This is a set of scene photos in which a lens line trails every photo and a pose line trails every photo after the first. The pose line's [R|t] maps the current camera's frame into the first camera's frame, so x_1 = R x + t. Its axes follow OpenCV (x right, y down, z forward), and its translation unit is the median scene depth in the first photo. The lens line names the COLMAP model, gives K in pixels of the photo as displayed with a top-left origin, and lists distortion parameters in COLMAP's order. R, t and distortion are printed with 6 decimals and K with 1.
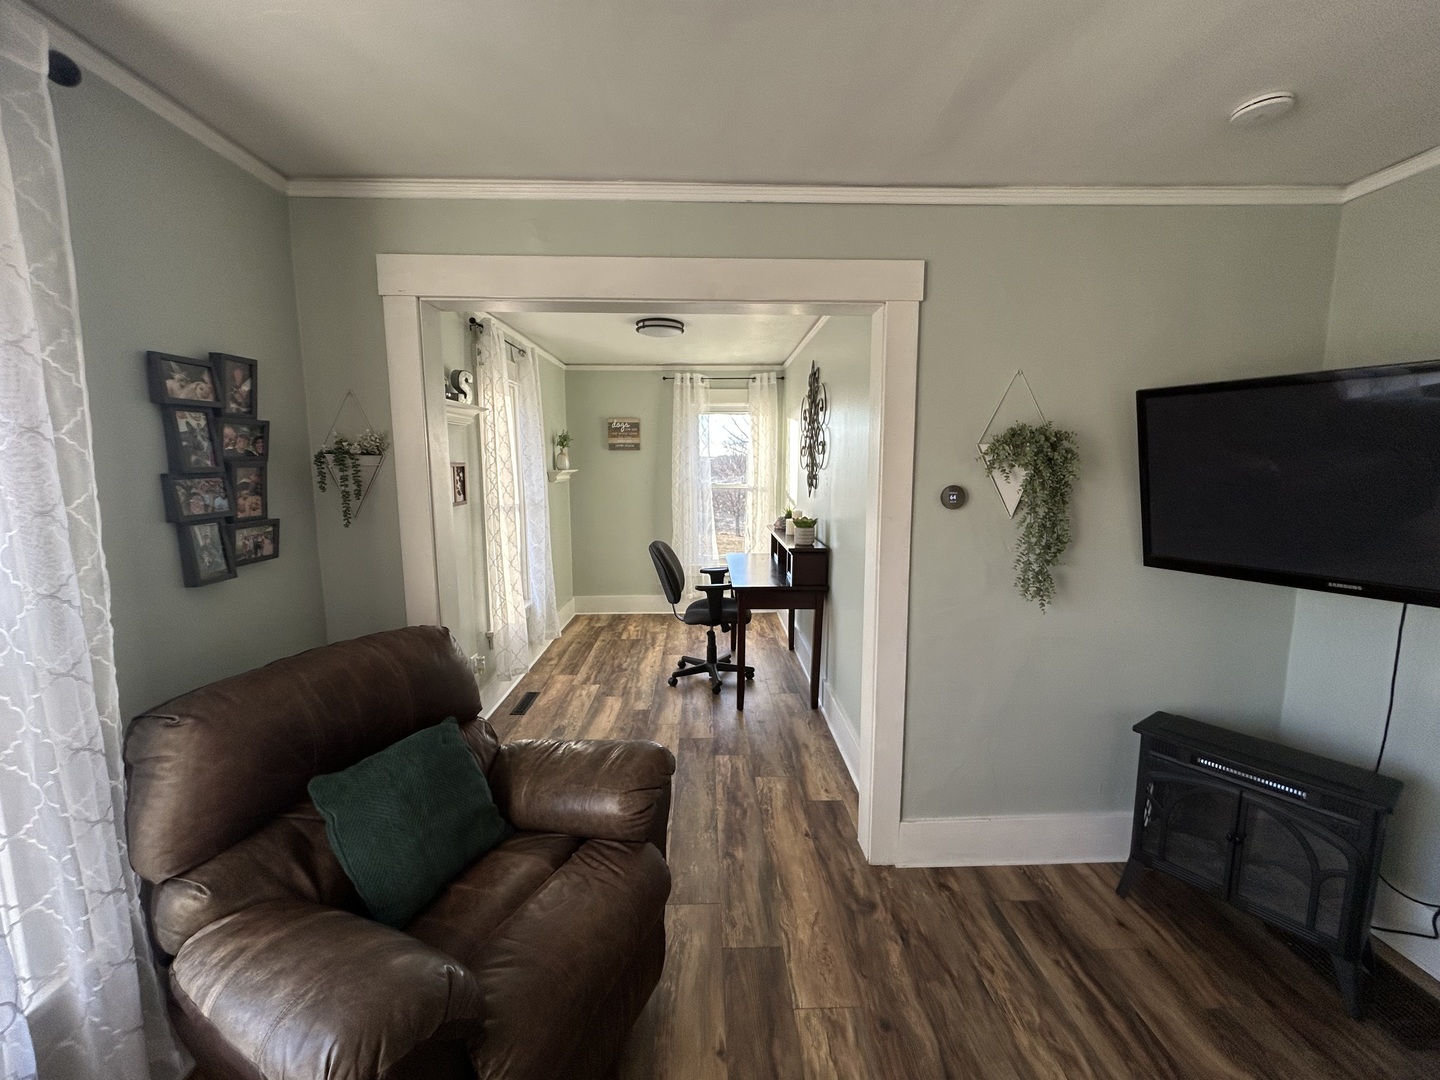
lens RADIAL K [[579.6, 0, 719.8], [0, 579.6, 534.1], [0, 0, 1]] dist [0.001976, -0.000101]
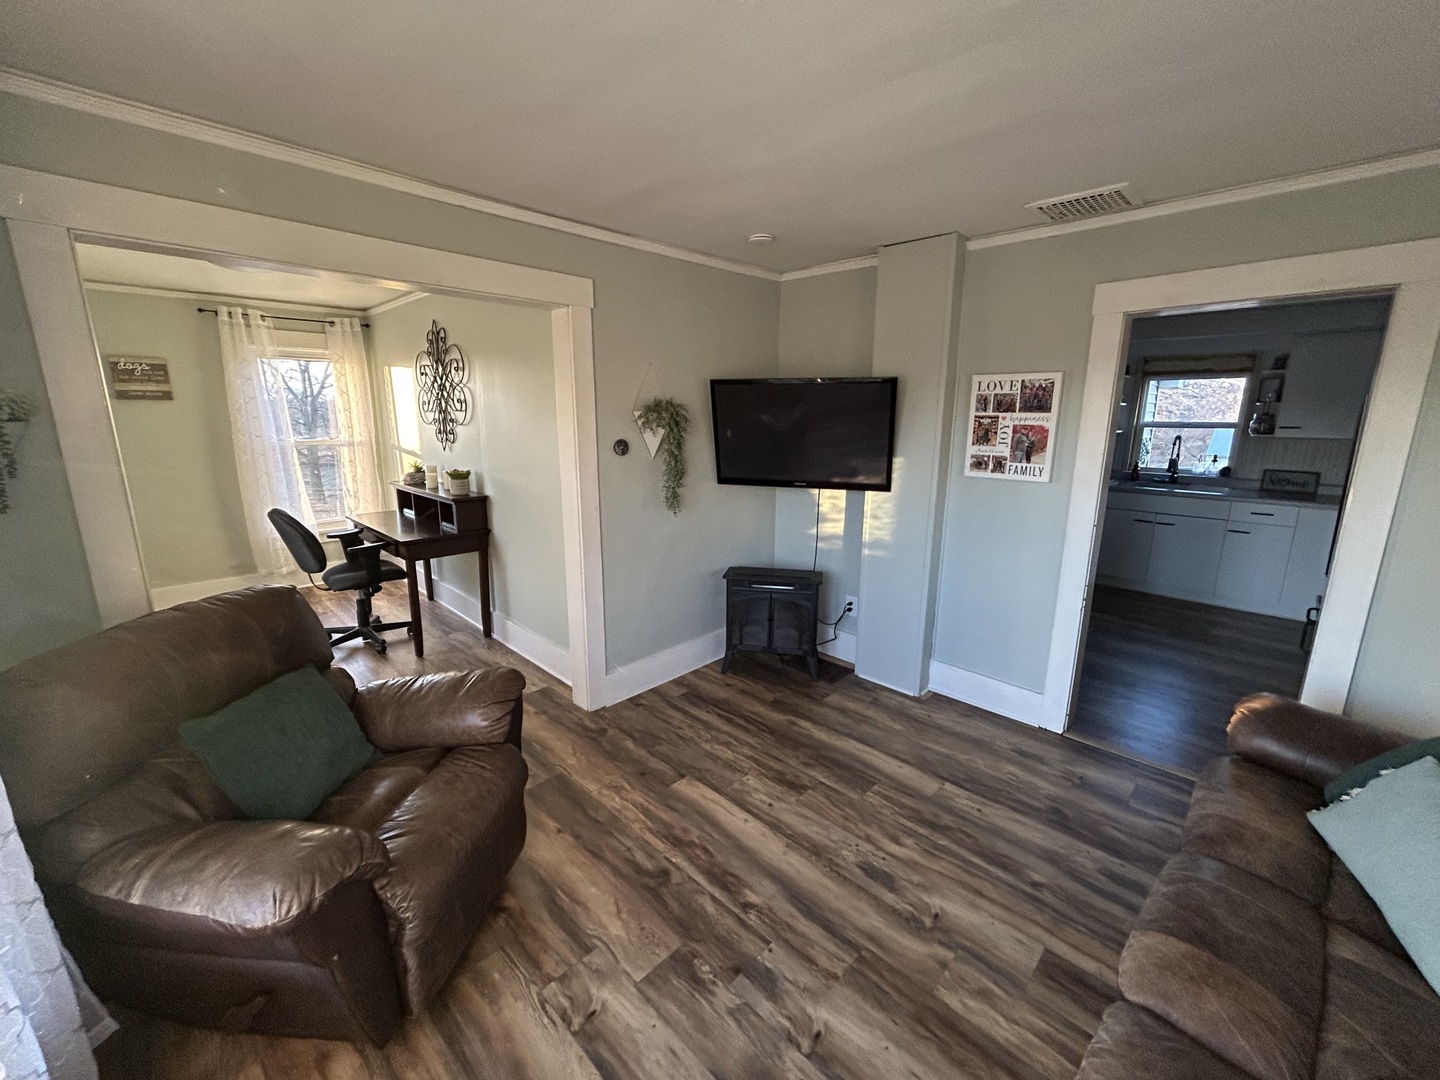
lens RADIAL K [[580.5, 0, 720.4], [0, 580.5, 537.3], [0, 0, 1]] dist [0.001855, 0.000214]
pose [[0.720835, -0.143124, 0.678168, -0.470701], [0.079030, 0.989038, 0.124729, -0.002126], [-0.688586, -0.036313, 0.724245, -0.259292]]
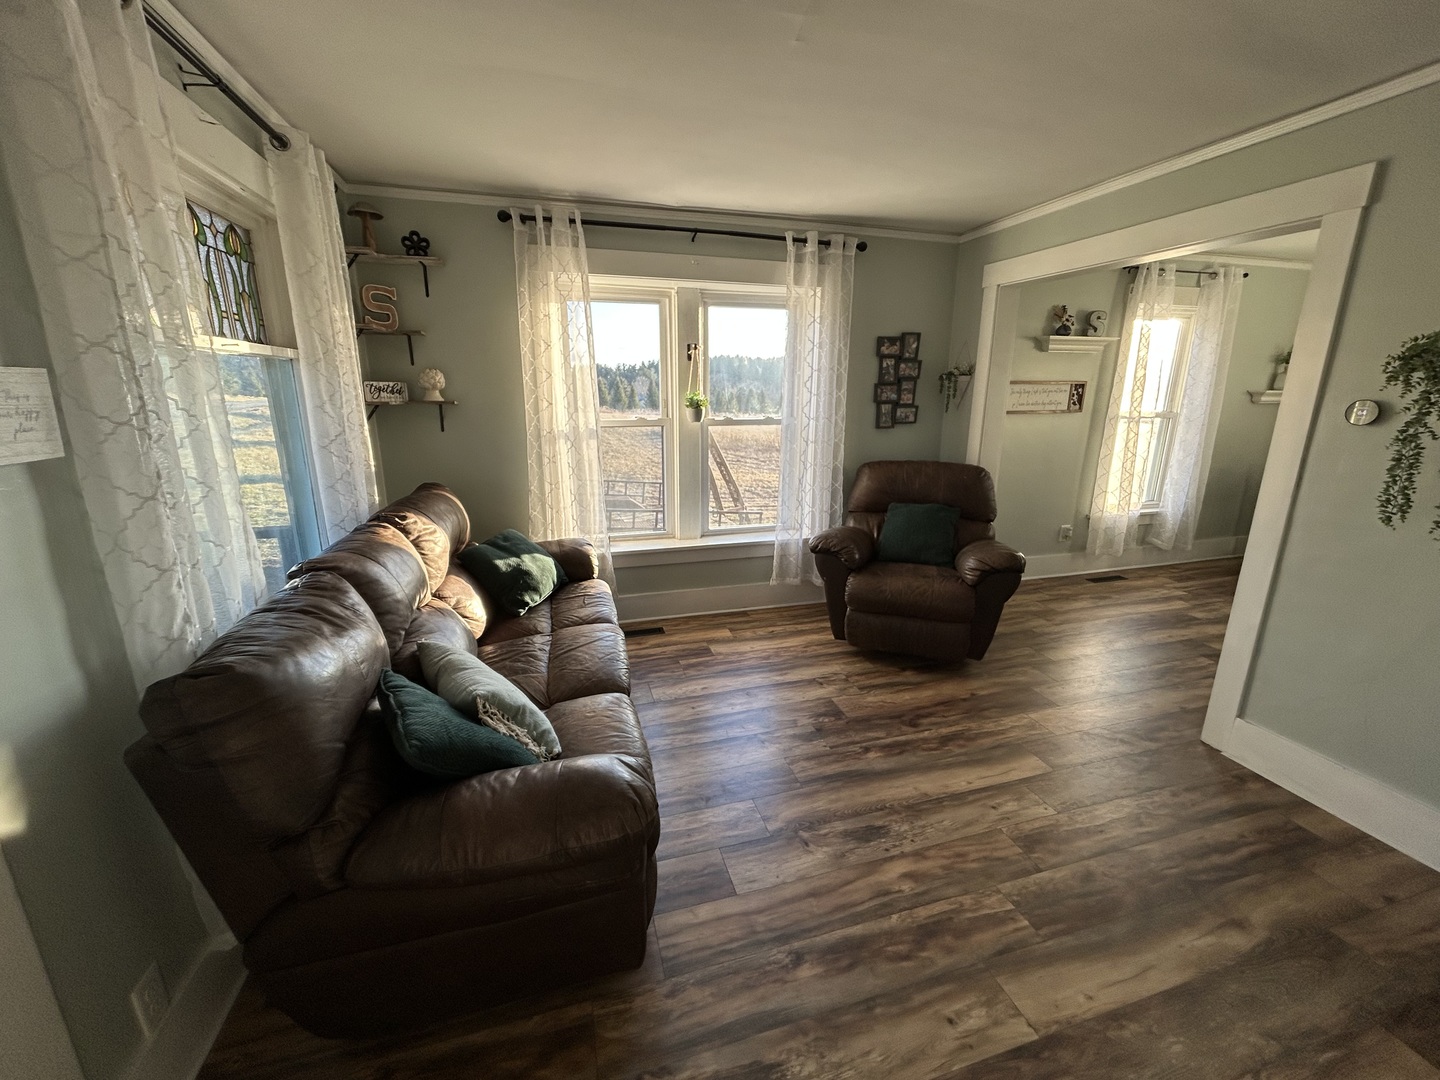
lens RADIAL K [[580.5, 0, 720.4], [0, 580.5, 537.3], [0, 0, 1]] dist [0.001855, 0.000214]
pose [[0.254057, 0.246747, -0.935185, 1.131636], [-0.125561, 0.967142, 0.221068, 0.058936], [0.959004, 0.061258, 0.276691, -0.279751]]
